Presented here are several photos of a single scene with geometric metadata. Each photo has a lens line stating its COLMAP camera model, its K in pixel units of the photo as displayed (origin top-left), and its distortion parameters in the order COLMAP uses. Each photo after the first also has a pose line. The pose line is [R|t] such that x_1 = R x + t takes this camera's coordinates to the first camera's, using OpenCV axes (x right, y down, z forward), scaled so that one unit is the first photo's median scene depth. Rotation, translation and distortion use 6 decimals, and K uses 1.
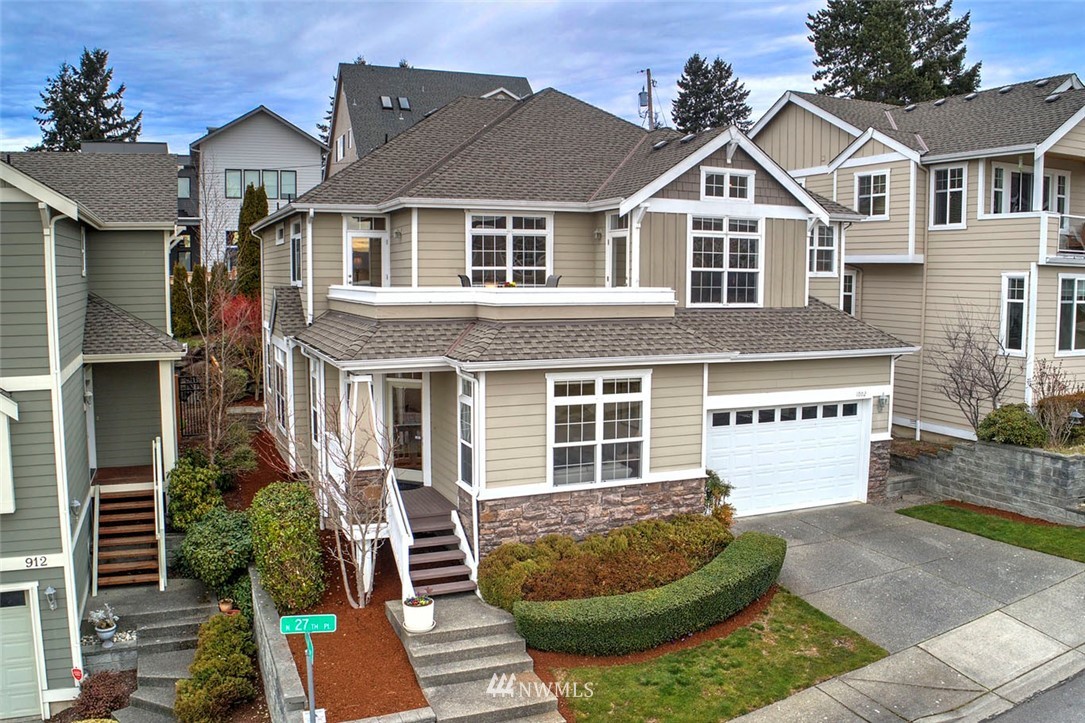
lens RADIAL K [[911.2, 0, 542.5], [0, 911.2, 361.5], [0, 0, 1]] dist [-0.119528, -0.000033]
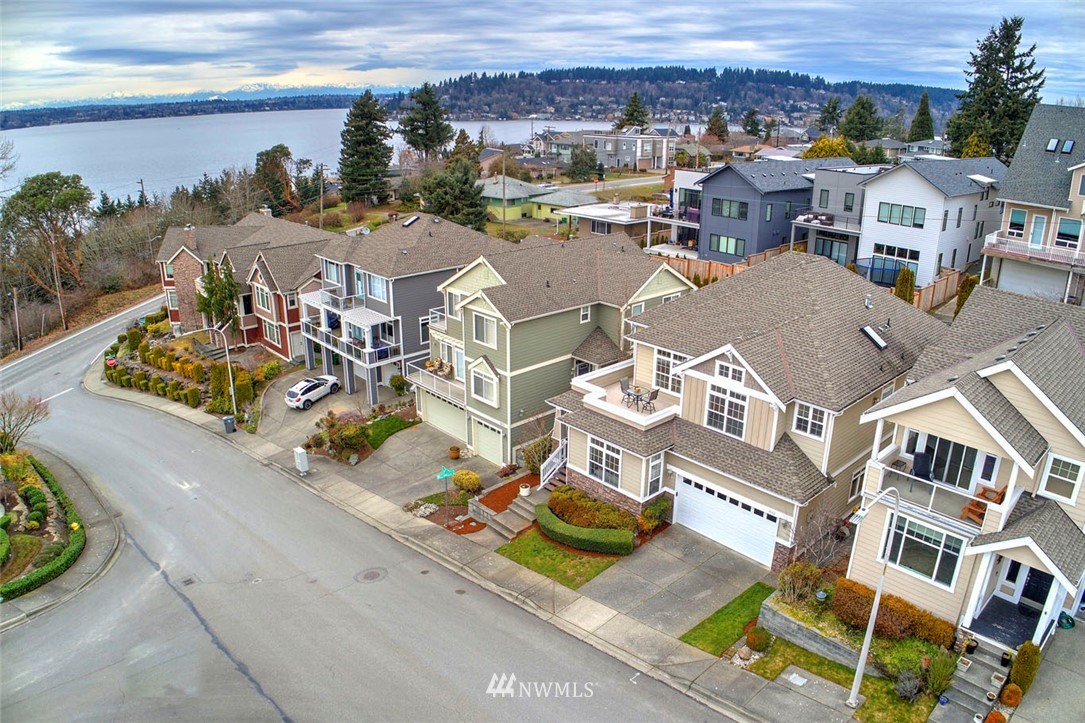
lens RADIAL K [[755.8, 0, 543.0], [0, 755.8, 381.7], [0, 0, 1]] dist [-0.133555, 0.001918]
pose [[0.356037, 0.337854, -0.871259, 1.391639], [-0.103242, 0.940868, 0.322657, -0.627032], [0.928751, -0.024927, 0.369864, 0.094452]]
